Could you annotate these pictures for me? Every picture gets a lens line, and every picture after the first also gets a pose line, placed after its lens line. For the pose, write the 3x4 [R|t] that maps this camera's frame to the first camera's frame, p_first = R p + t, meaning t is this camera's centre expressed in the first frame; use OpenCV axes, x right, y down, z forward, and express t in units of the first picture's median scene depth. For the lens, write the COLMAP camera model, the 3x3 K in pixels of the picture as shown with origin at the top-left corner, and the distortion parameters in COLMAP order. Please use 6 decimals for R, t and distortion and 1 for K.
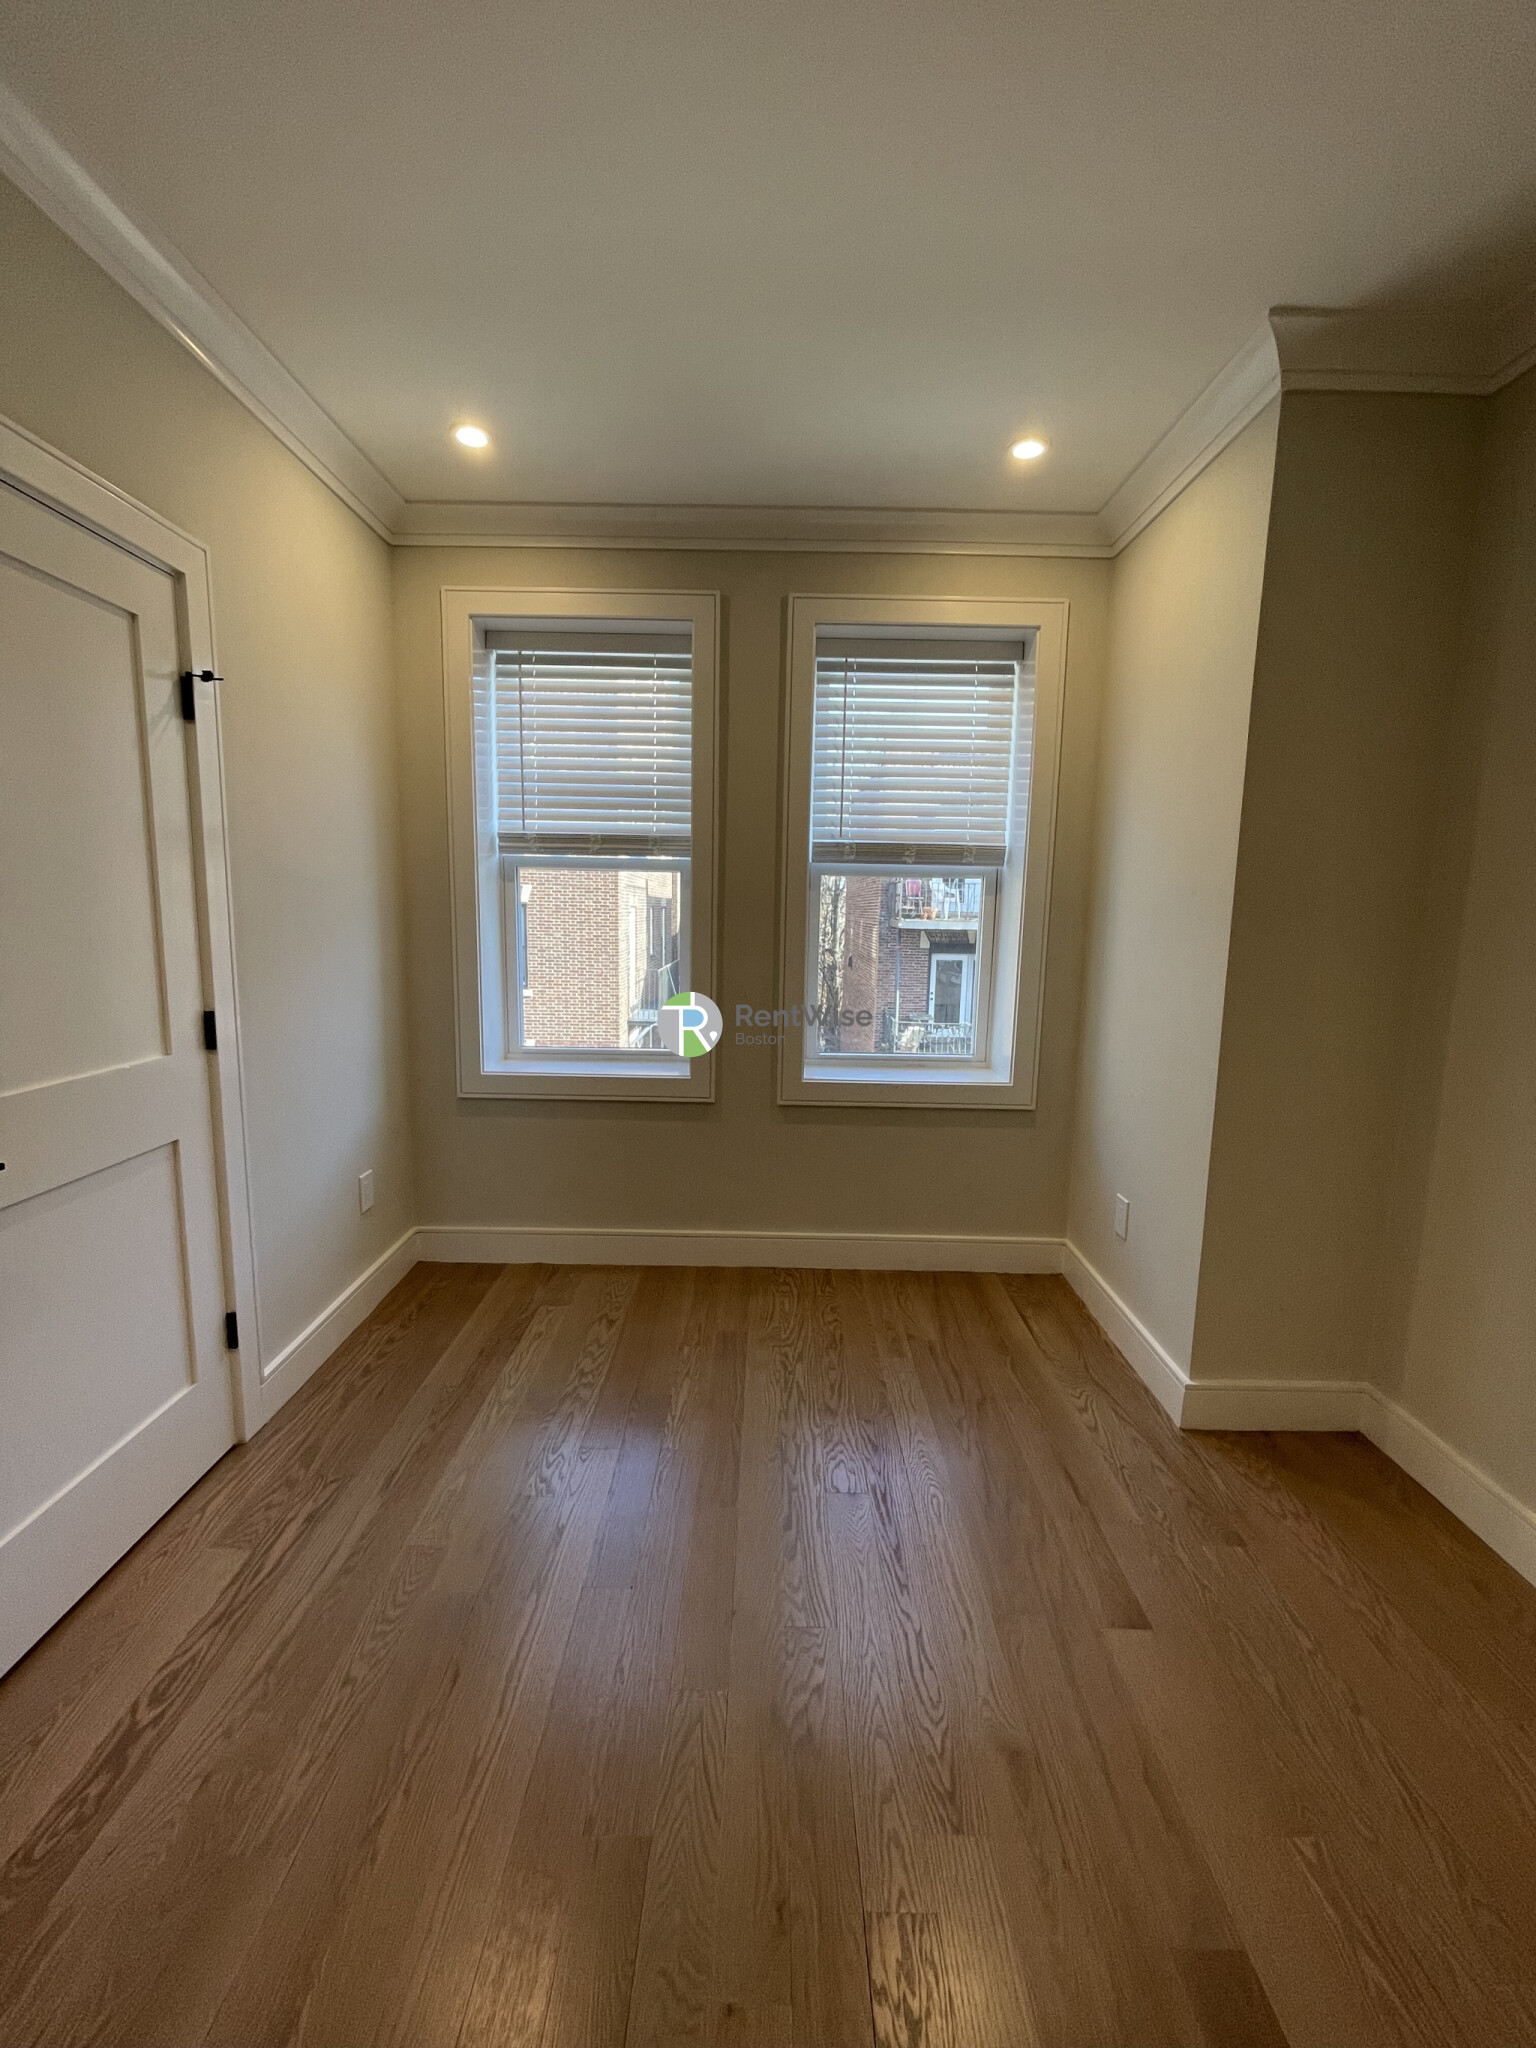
lens RADIAL K [[825.8, 0, 762.2], [0, 825.8, 1016.7], [0, 0, 1]] dist [-0.002121, 0.000441]
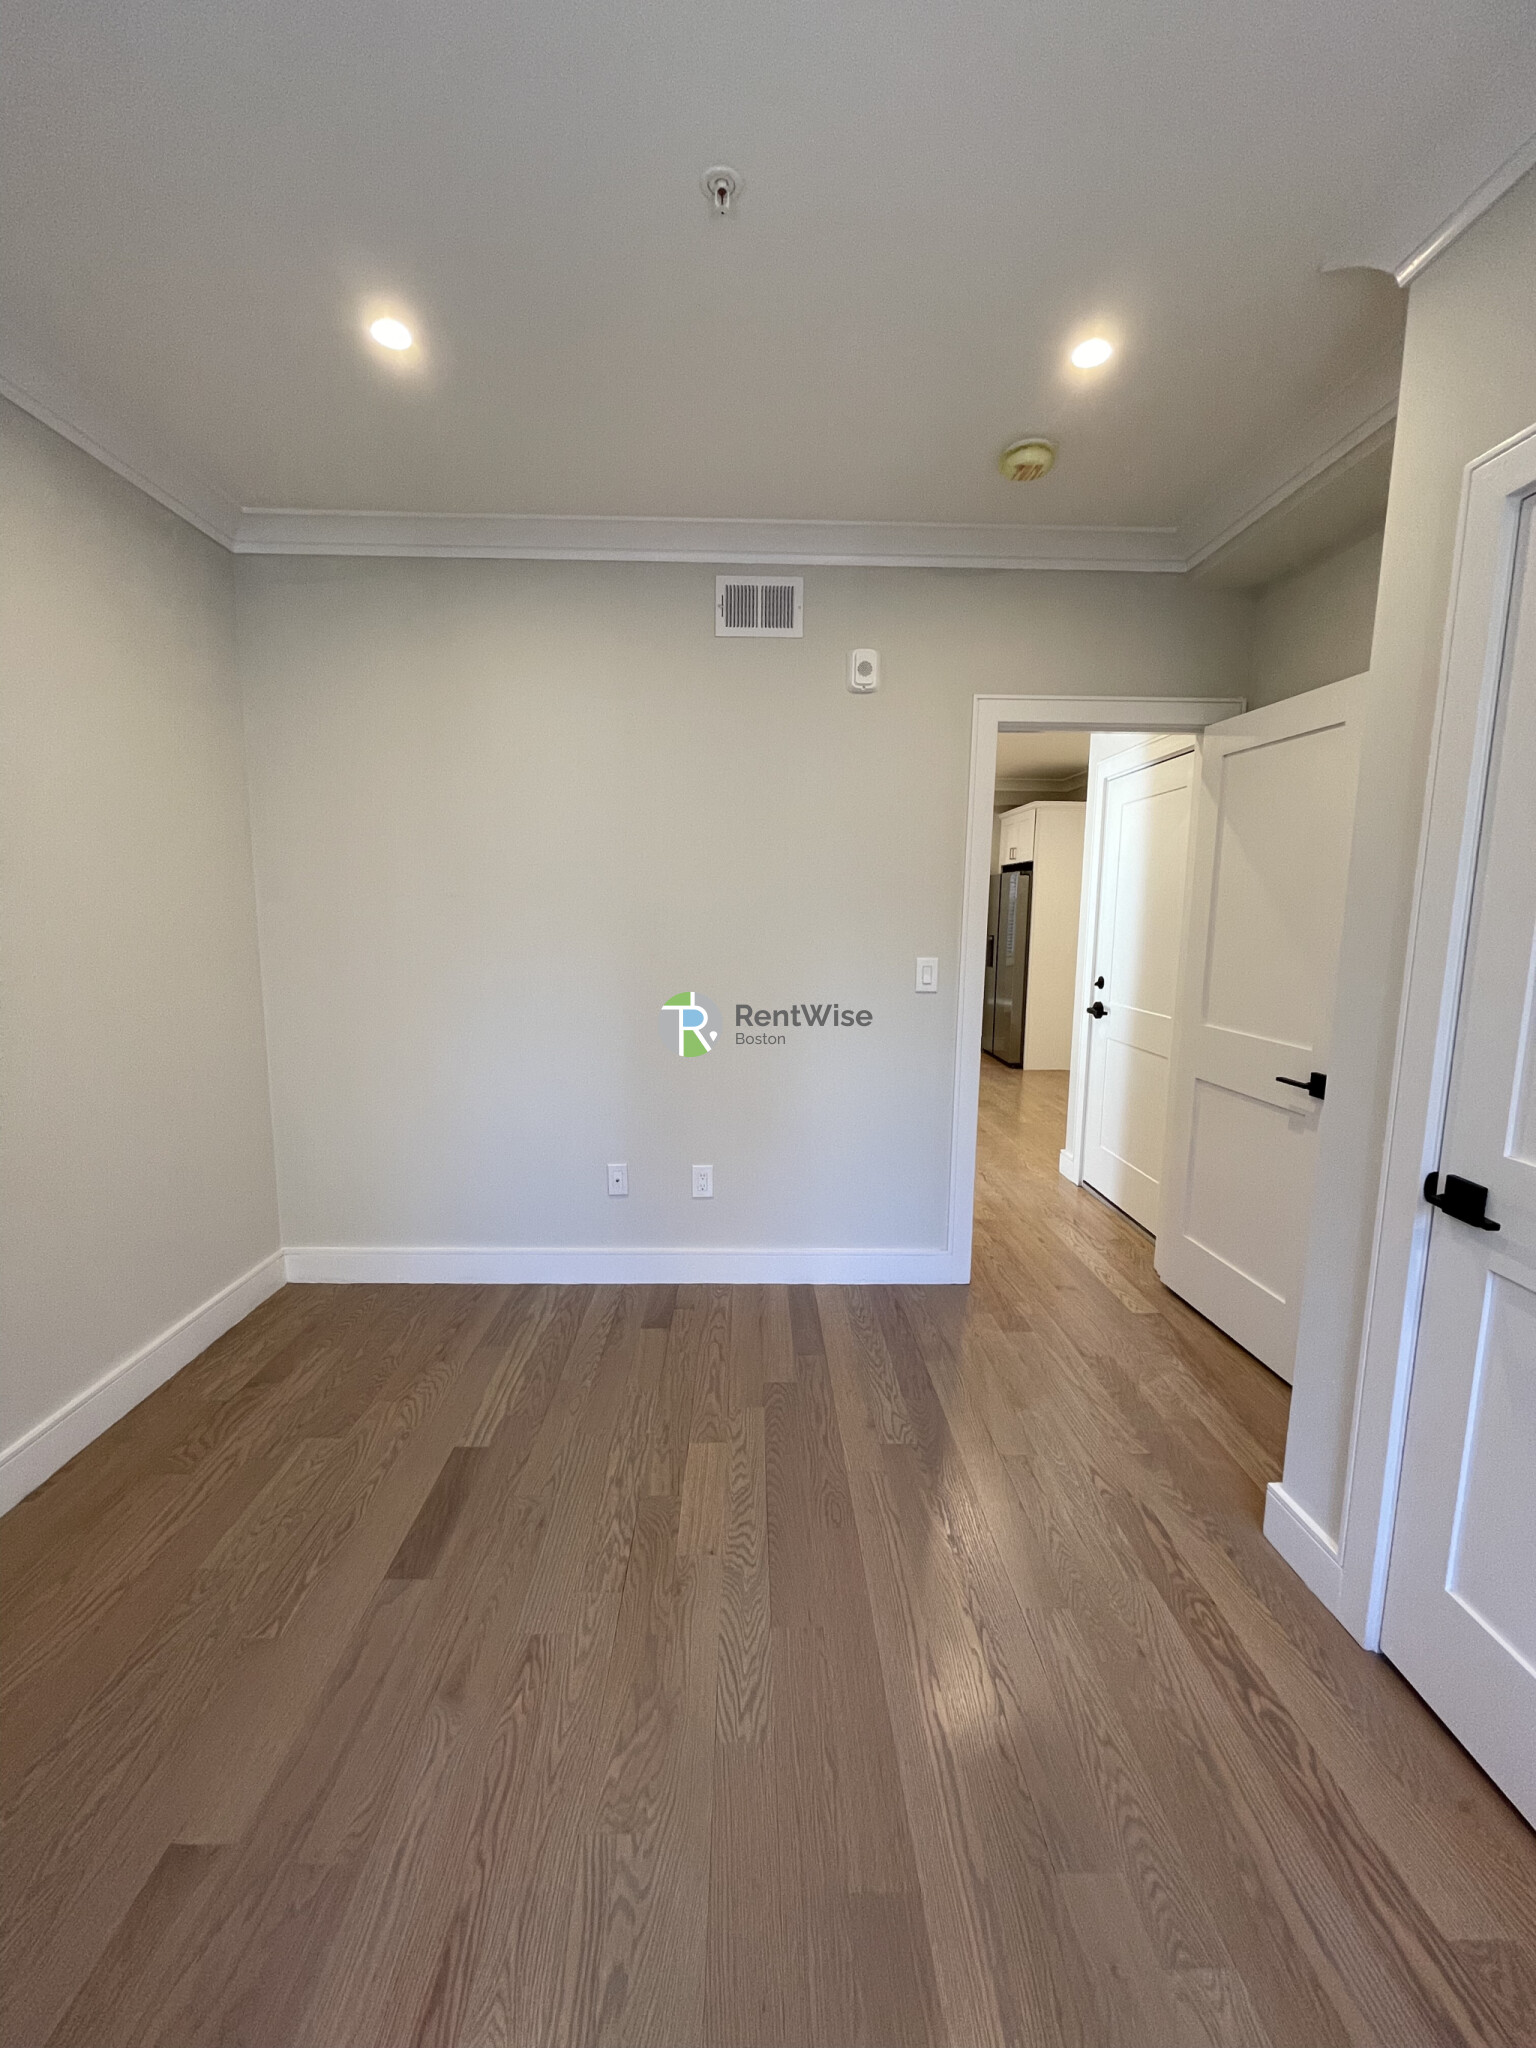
lens RADIAL K [[825.8, 0, 761.8], [0, 825.8, 1024.7], [0, 0, 1]] dist [-0.002121, 0.000441]
pose [[-0.999134, -0.026169, -0.032333, -0.022380], [-0.033989, 0.961718, 0.271925, -0.132436], [0.023979, 0.272789, -0.961775, 0.887250]]
